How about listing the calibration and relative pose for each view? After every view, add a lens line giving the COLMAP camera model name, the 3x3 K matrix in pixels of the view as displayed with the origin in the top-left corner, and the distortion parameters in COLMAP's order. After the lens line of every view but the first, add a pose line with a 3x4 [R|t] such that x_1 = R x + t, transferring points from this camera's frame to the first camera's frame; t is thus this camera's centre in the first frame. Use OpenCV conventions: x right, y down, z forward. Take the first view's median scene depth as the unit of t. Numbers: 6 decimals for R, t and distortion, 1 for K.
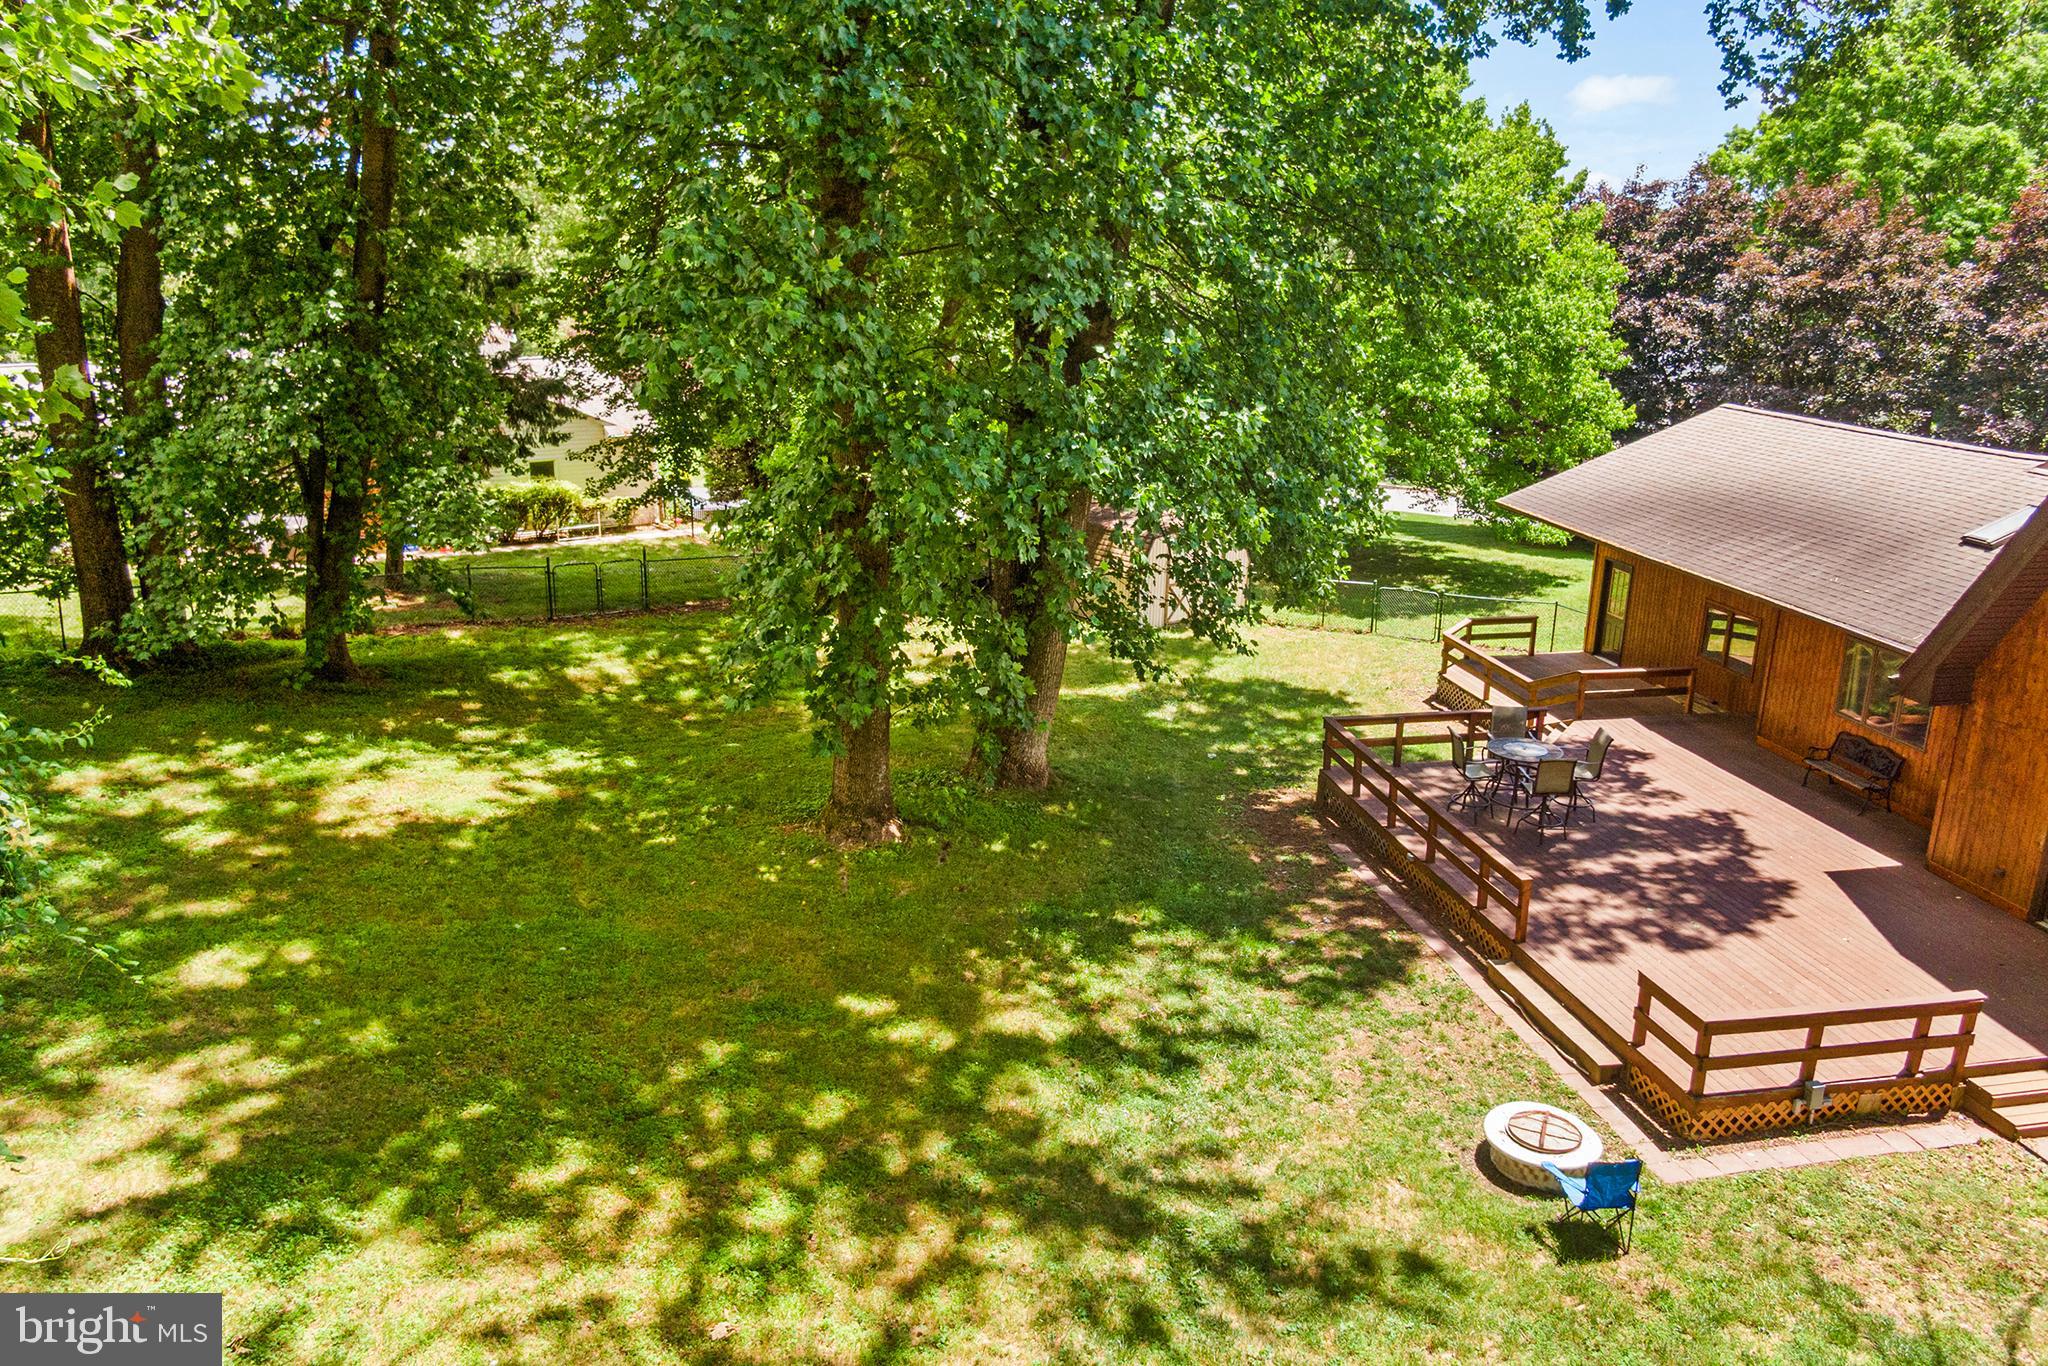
lens RADIAL K [[1462.2, 0, 1024.0], [0, 1462.2, 683.0], [0, 0, 1]] dist [0.029007, -0.055152]
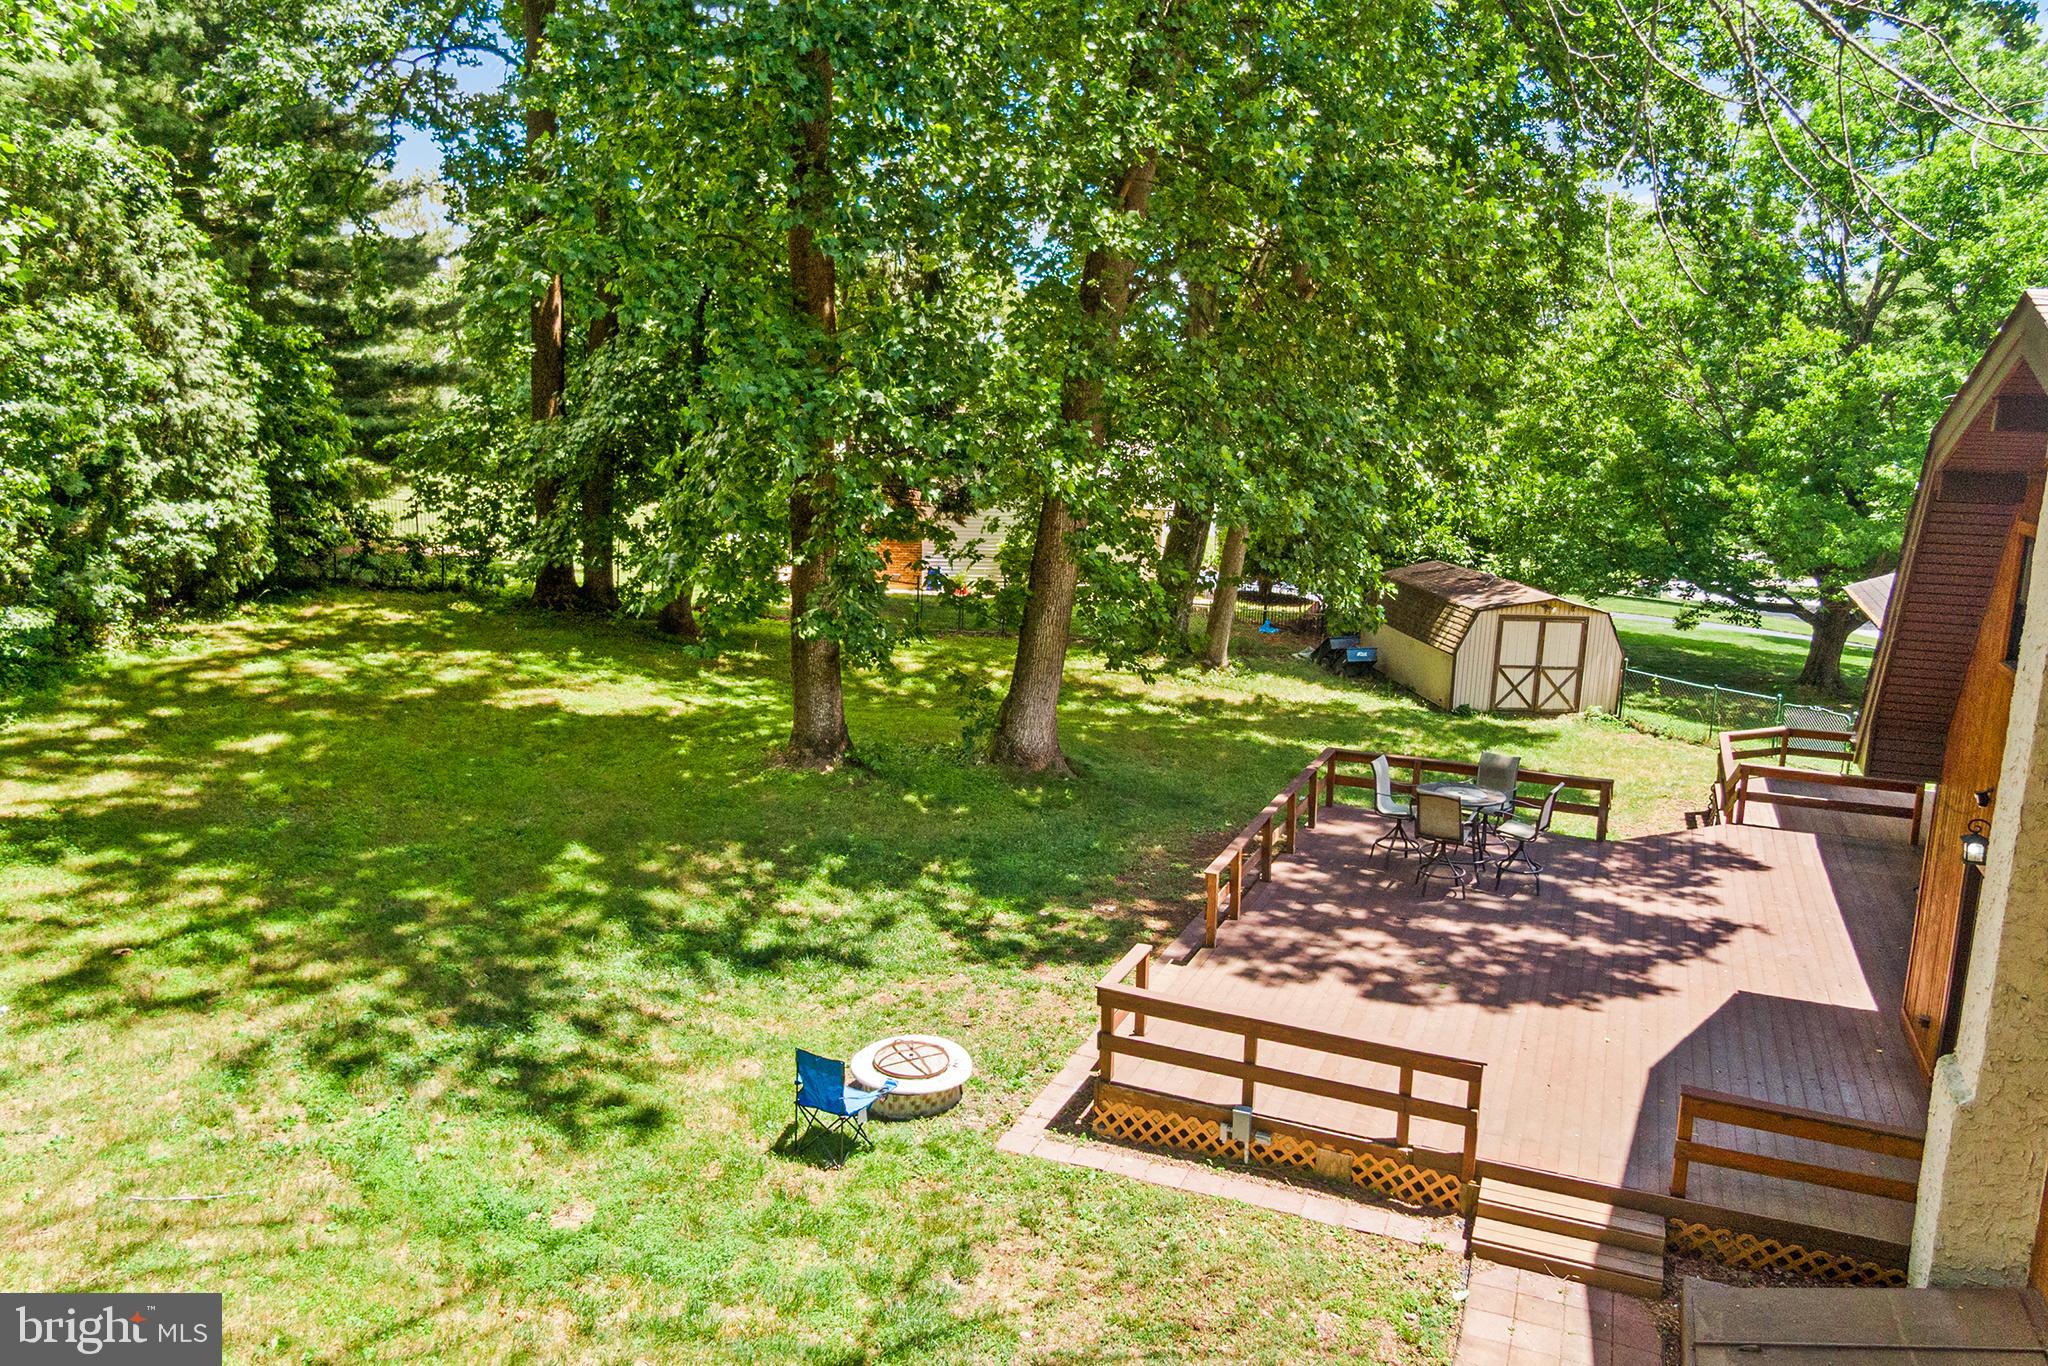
lens RADIAL K [[1456.9, 0, 1052.8], [0, 1456.9, 696.0], [0, 0, 1]] dist [0.030746, -0.060534]
pose [[0.844013, 0.116598, -0.523495, 0.714397], [-0.163183, 0.985634, -0.043564, 0.077941], [0.510895, 0.122194, 0.850914, 0.170606]]
